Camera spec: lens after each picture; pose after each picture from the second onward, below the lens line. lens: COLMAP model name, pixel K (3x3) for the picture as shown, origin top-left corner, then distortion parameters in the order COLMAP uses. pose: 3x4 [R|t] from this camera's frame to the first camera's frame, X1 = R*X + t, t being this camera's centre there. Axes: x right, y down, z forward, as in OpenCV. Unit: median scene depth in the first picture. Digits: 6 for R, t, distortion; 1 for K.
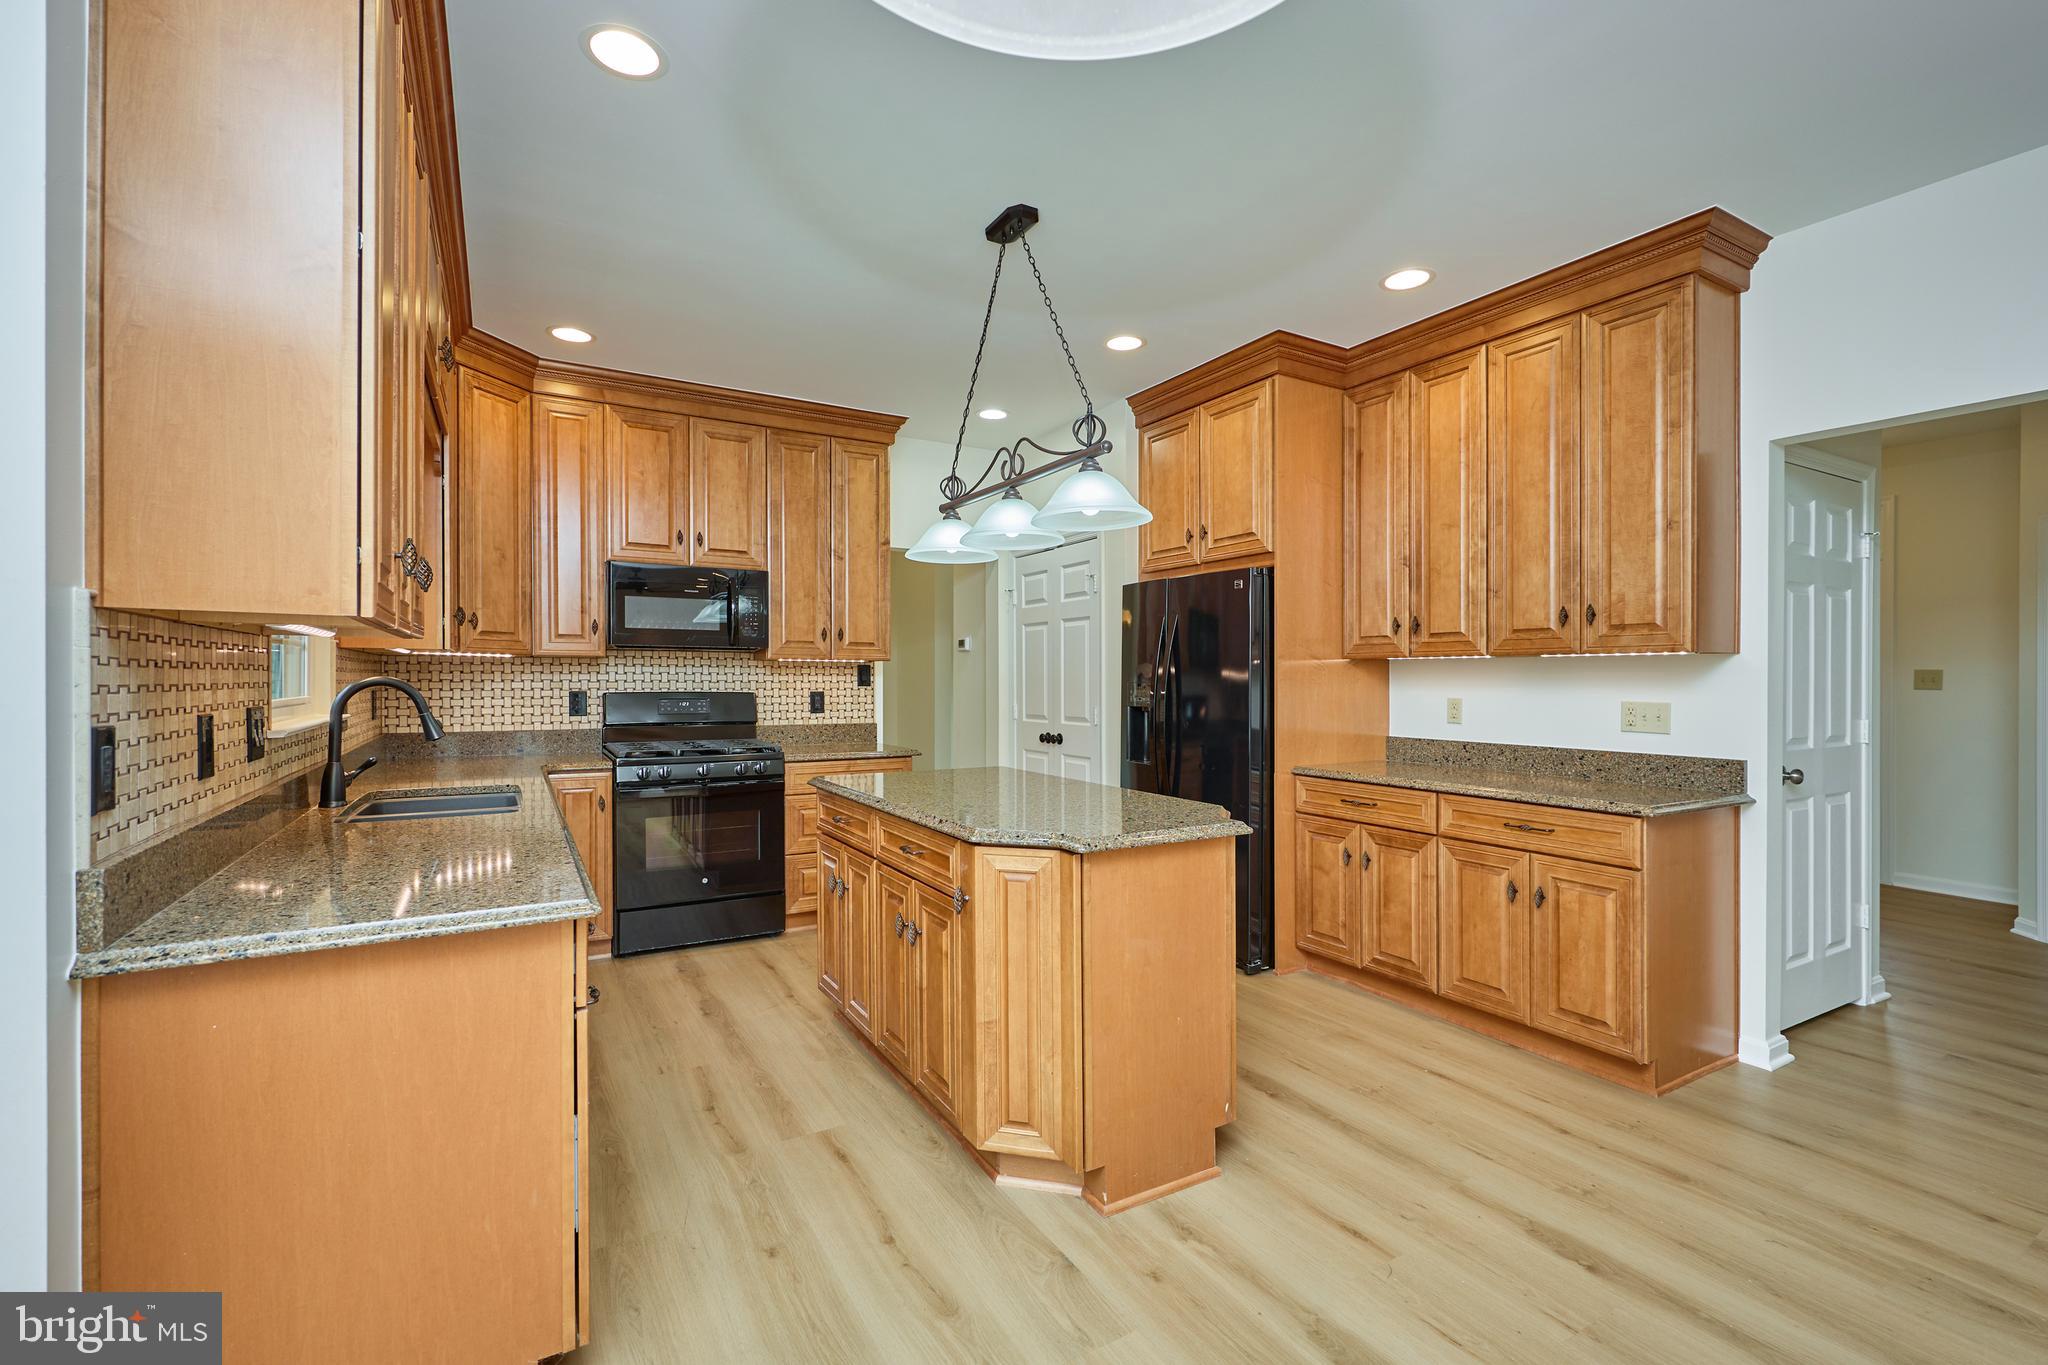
lens RADIAL K [[886.4, 0, 1036.4], [0, 886.4, 687.0], [0, 0, 1]] dist [0.005635, 0.000413]
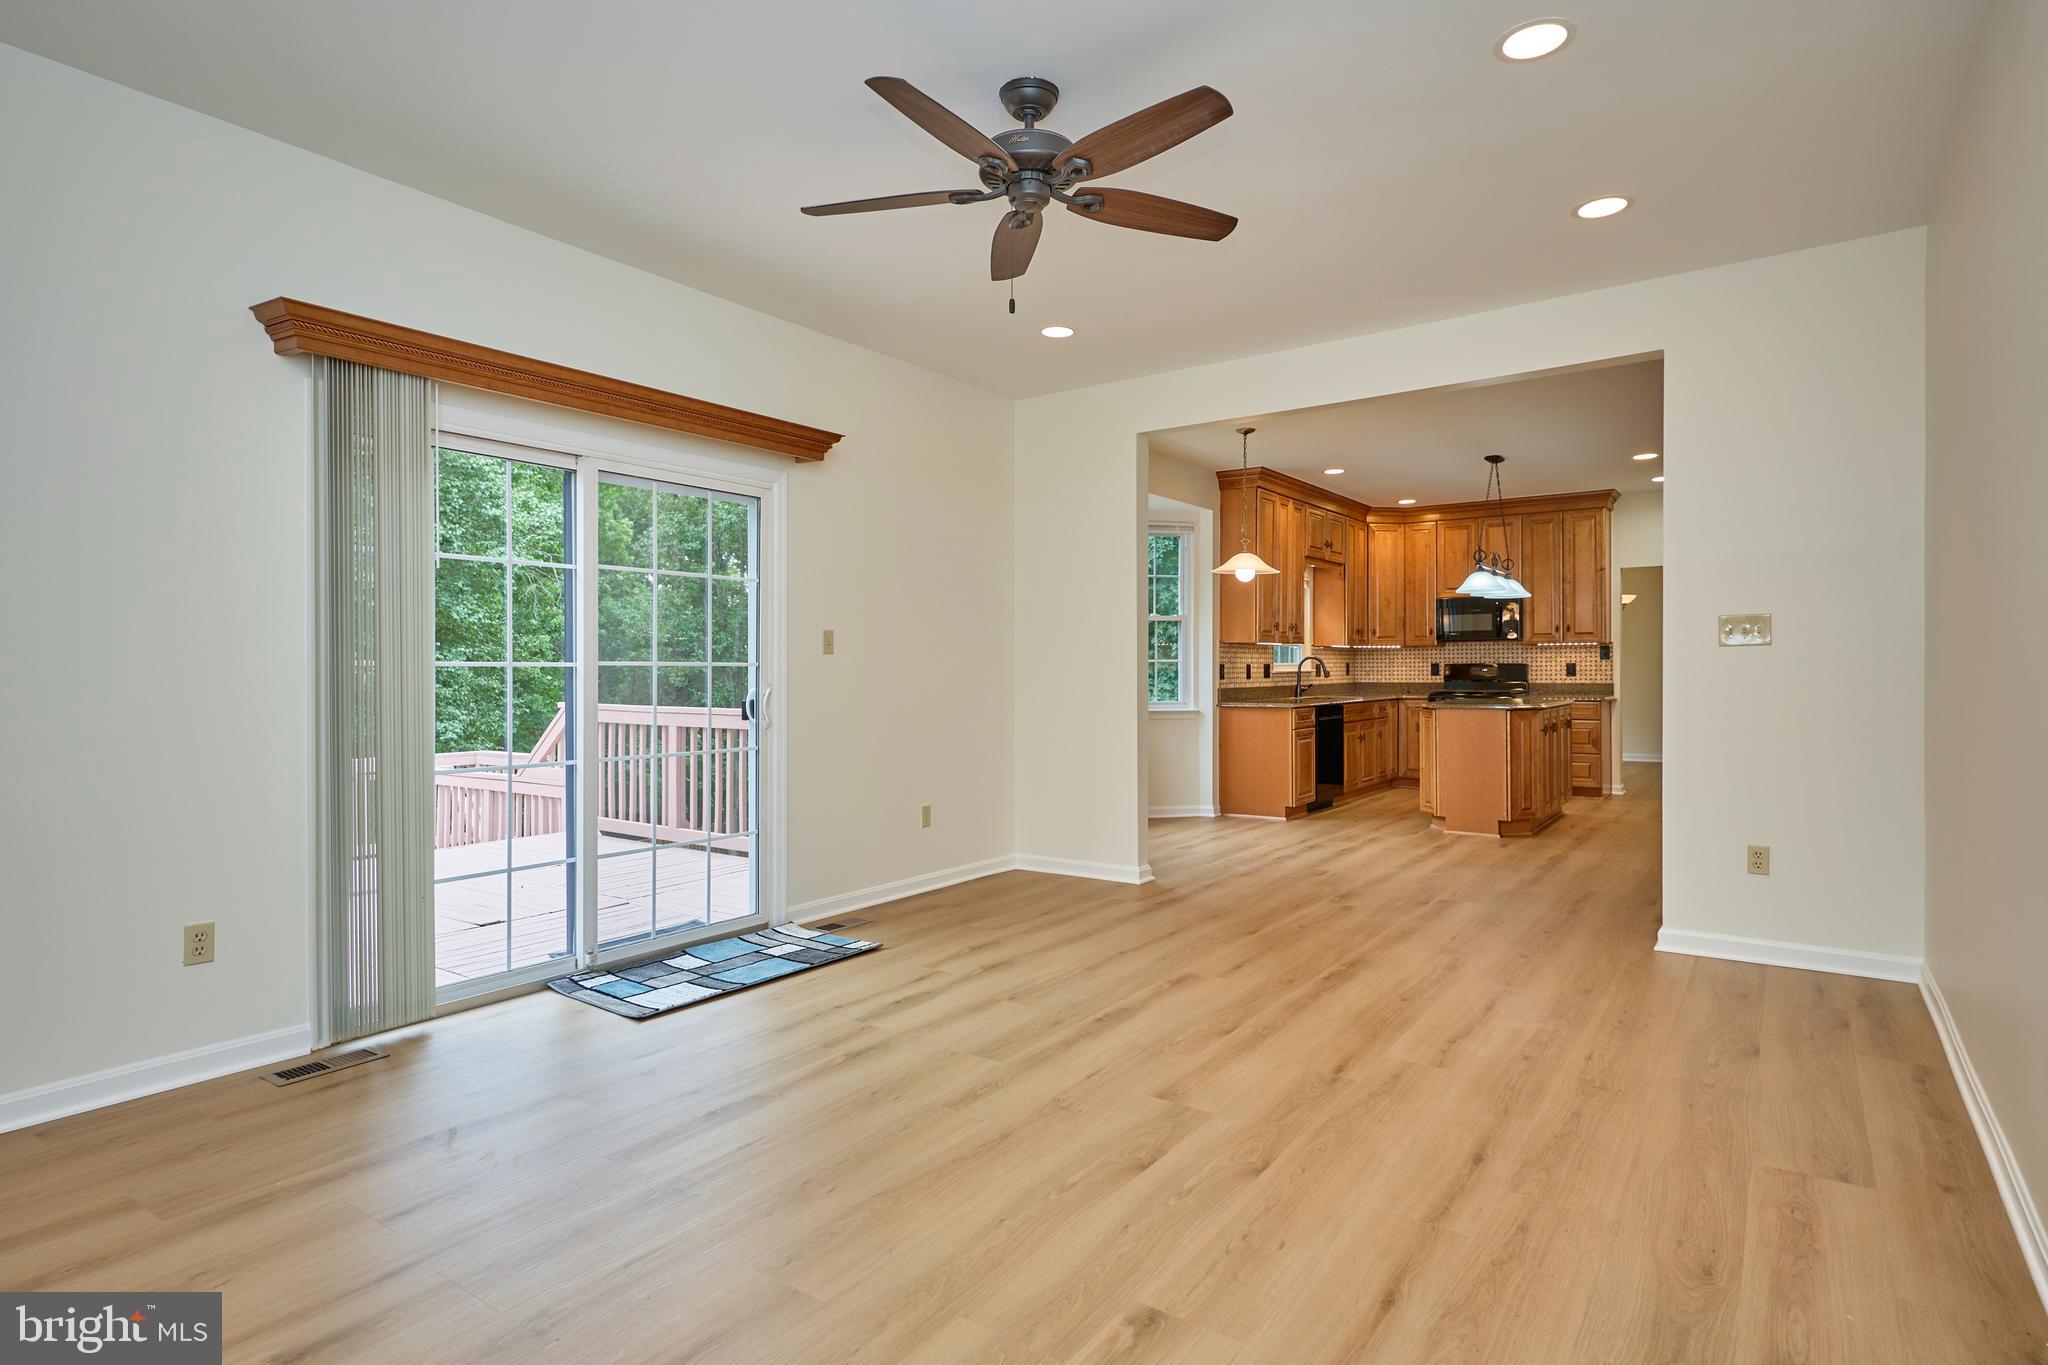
lens RADIAL K [[1061.1, 0, 1025.7], [0, 1061.1, 678.0], [0, 0, 1]] dist [0.014922, -0.003709]
pose [[0.402338, 0.002285, -0.915488, 1.306888], [-0.001251, 0.999997, 0.001946, 0.034627], [0.915490, 0.000362, 0.402340, -0.805332]]
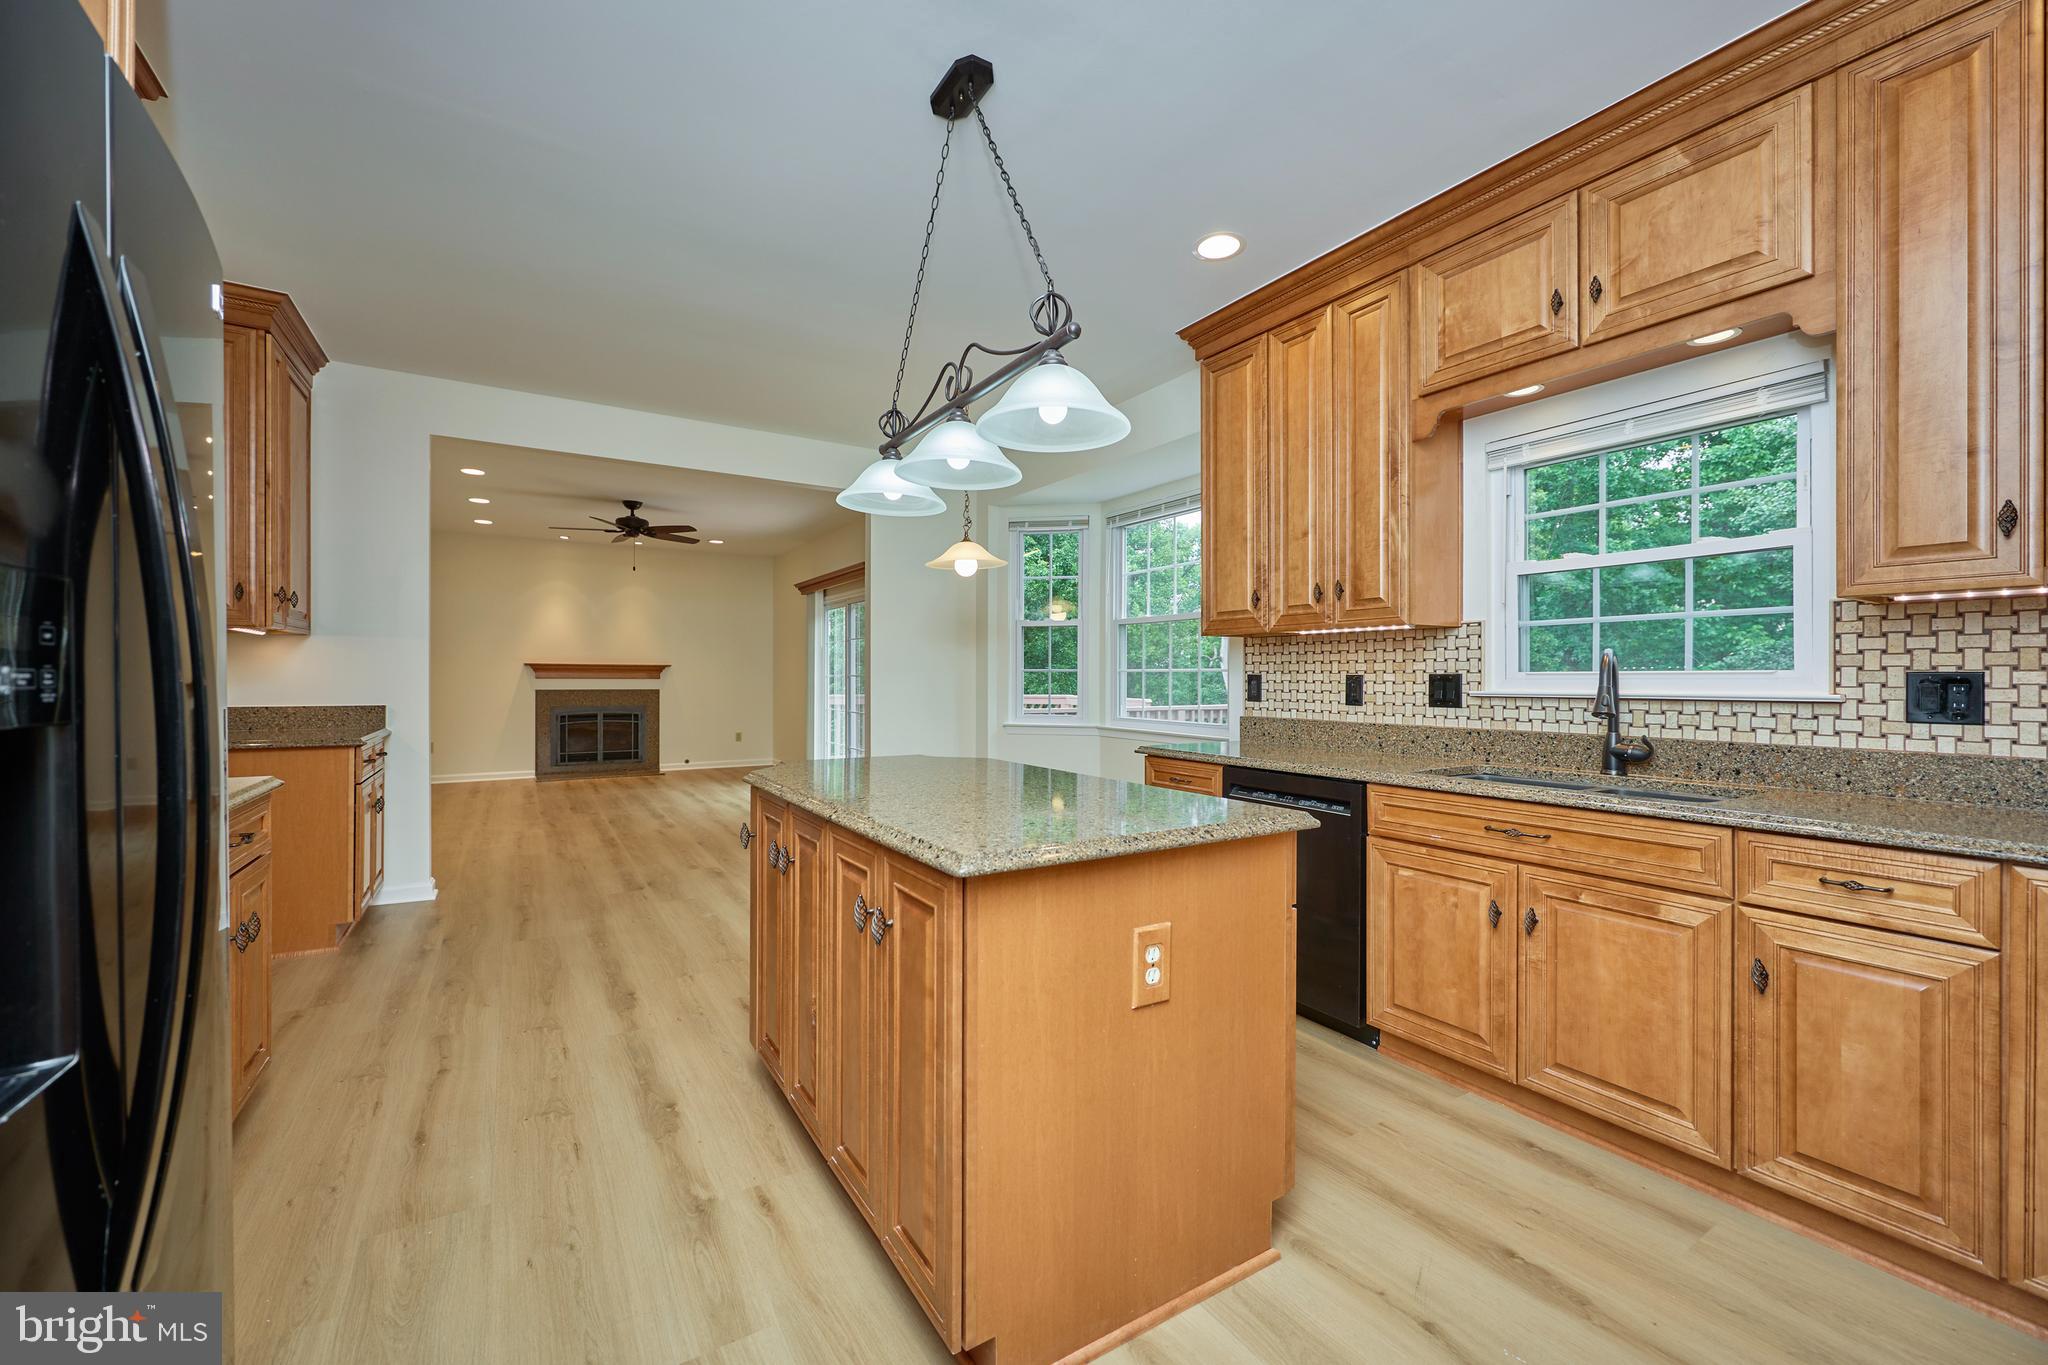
lens RADIAL K [[820.5, 0, 1040.9], [0, 820.5, 675.5], [0, 0, 1]] dist [-0.000571, 0.000446]
pose [[-0.999421, -0.005185, -0.033628, -0.049209], [-0.005482, 0.999947, 0.008733, 0.007671], [0.033581, 0.008912, -0.999396, 1.128566]]
